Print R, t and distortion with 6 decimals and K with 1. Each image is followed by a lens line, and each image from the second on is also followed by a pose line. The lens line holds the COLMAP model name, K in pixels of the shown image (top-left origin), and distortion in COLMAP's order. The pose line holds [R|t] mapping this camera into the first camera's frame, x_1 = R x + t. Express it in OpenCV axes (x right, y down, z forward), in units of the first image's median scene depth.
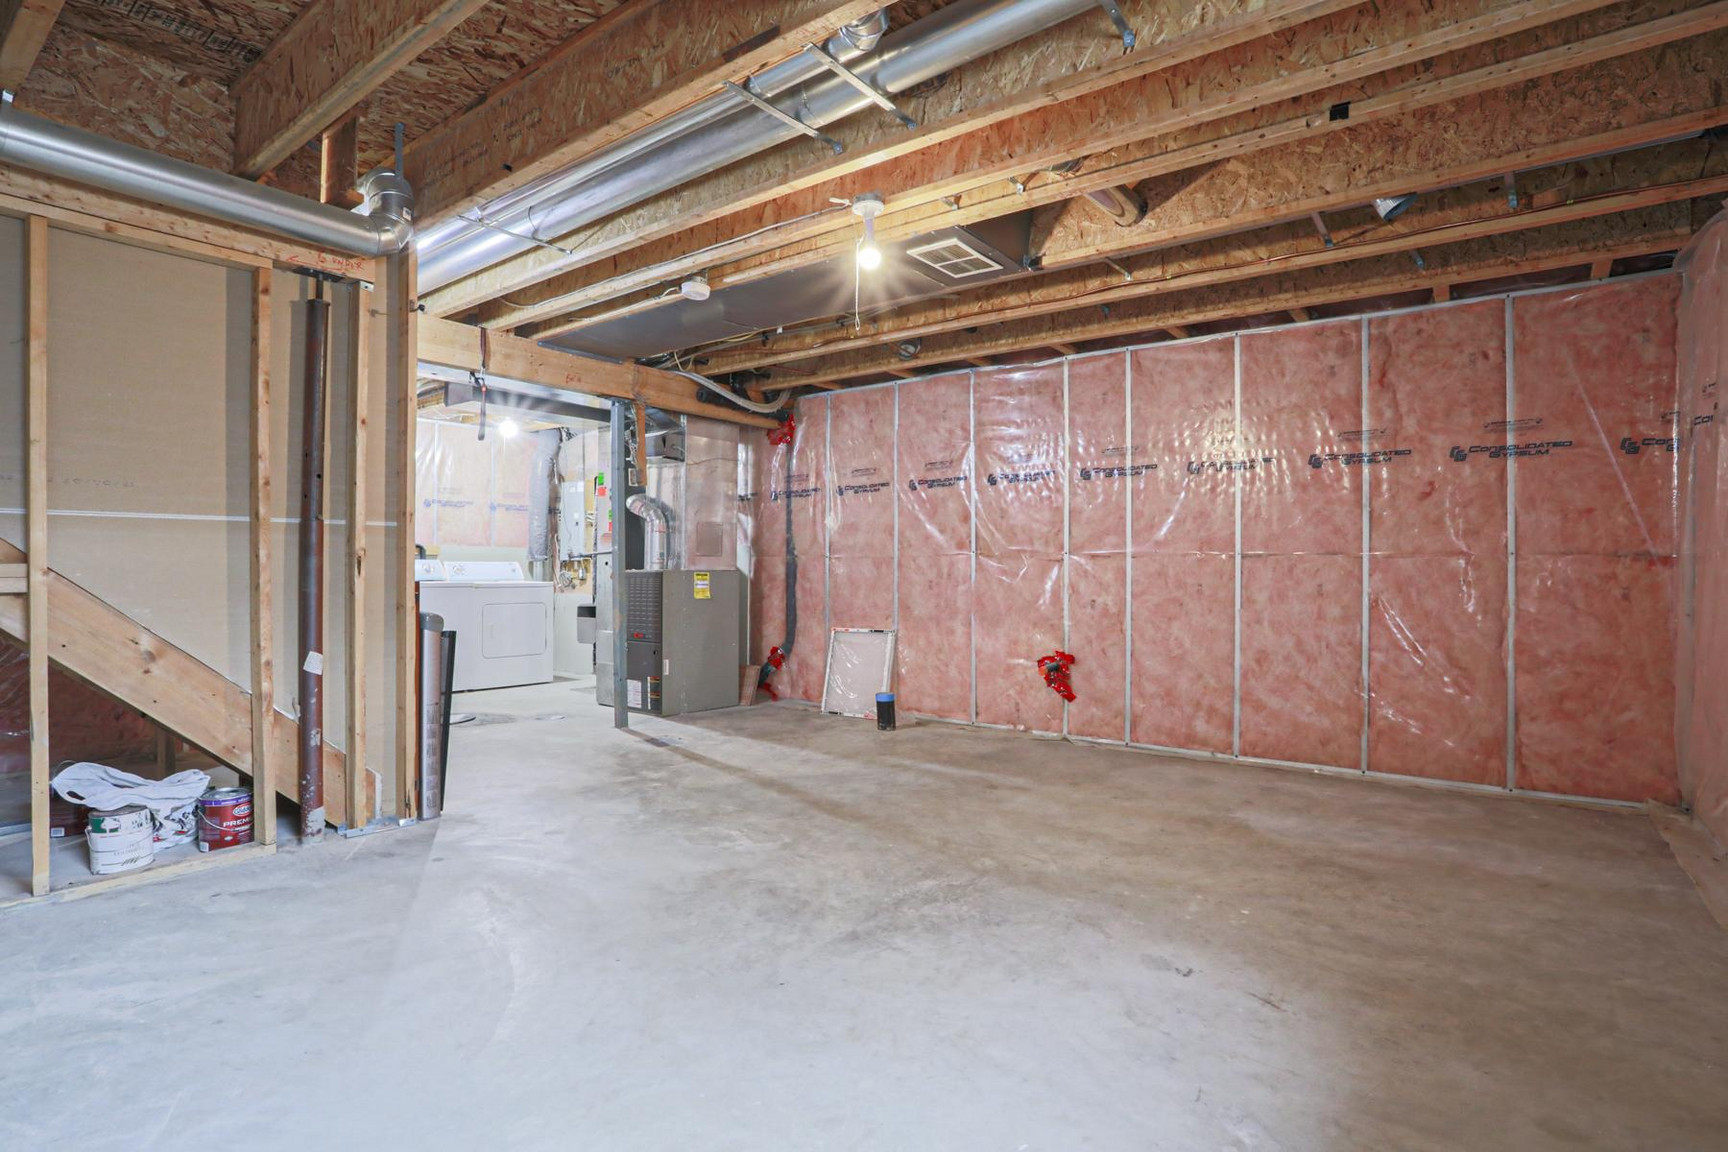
lens RADIAL K [[844.8, 0, 857.0], [0, 844.8, 575.0], [0, 0, 1]] dist [-0.068542, 0.028949]
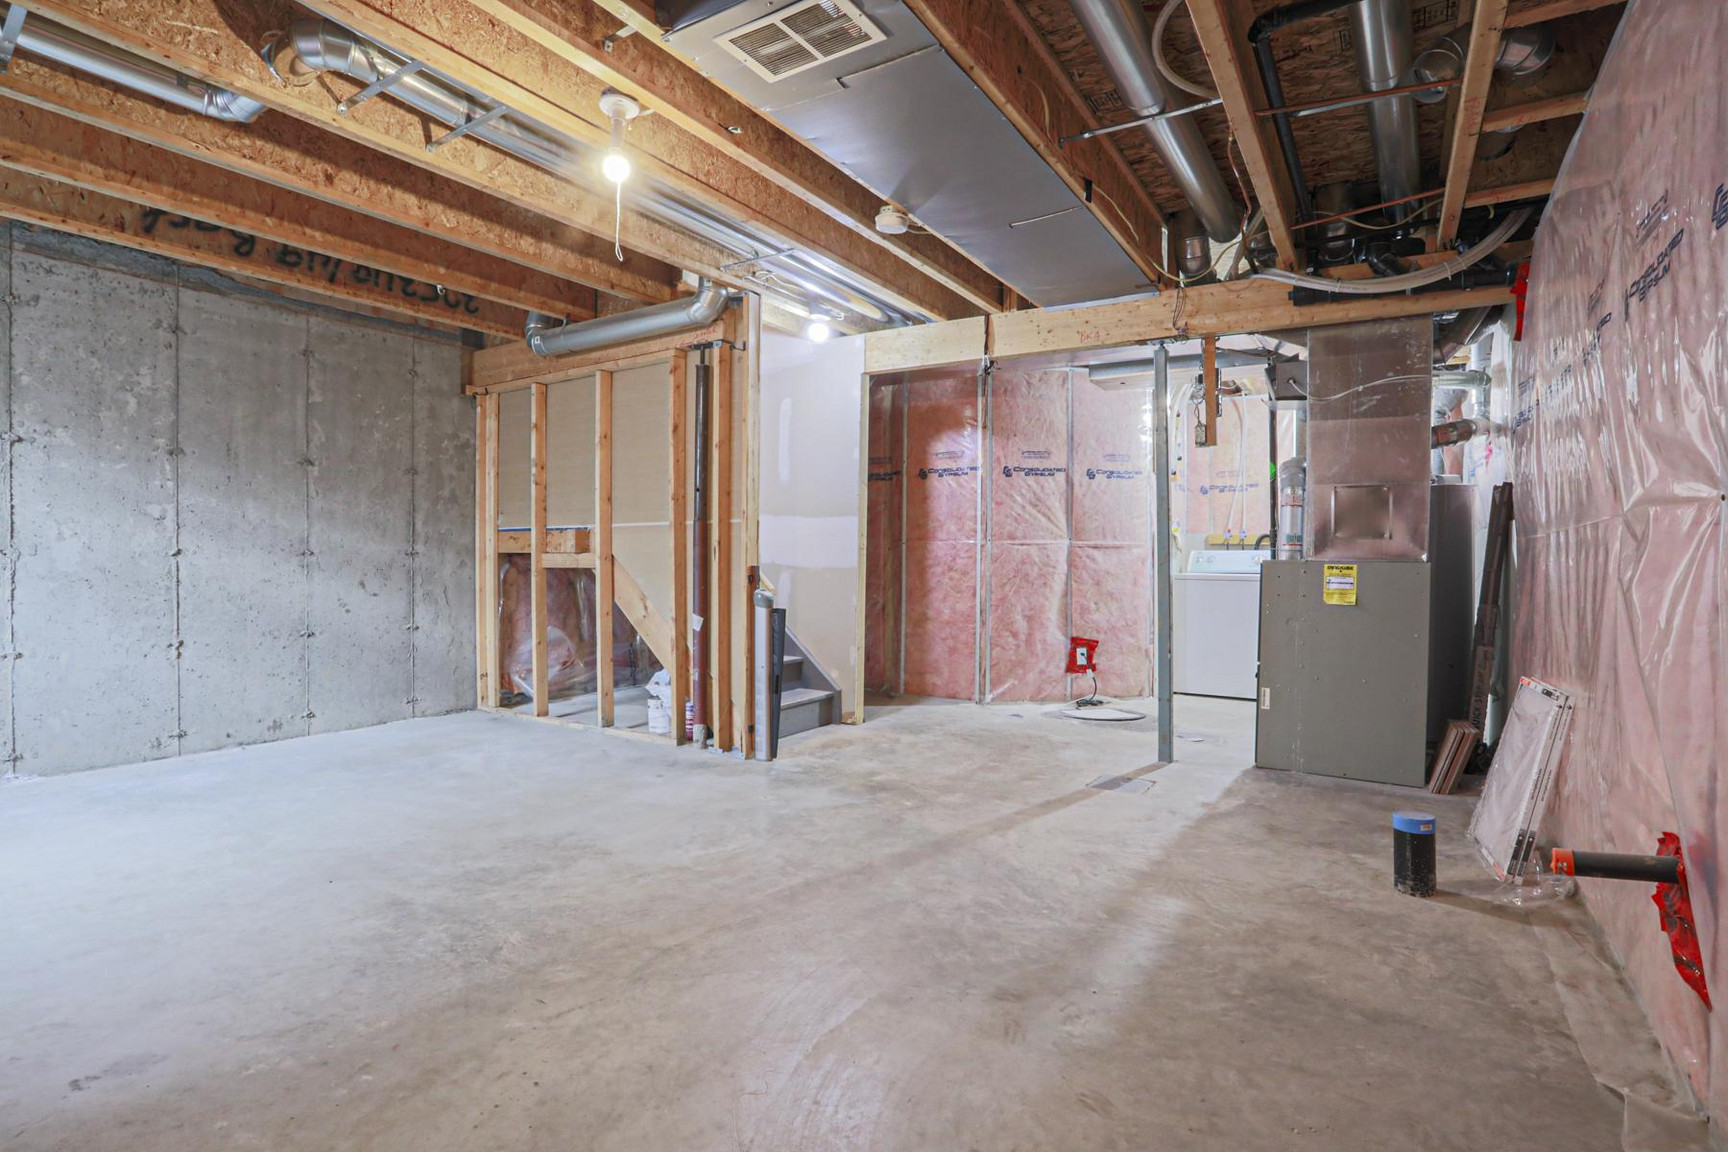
lens RADIAL K [[844.8, 0, 857.0], [0, 844.8, 575.0], [0, 0, 1]] dist [-0.068542, 0.028949]
pose [[0.098355, 0.017291, -0.995001, 0.876179], [-0.008828, 0.999825, 0.016502, -0.004413], [0.995112, 0.007161, 0.098491, 1.190689]]
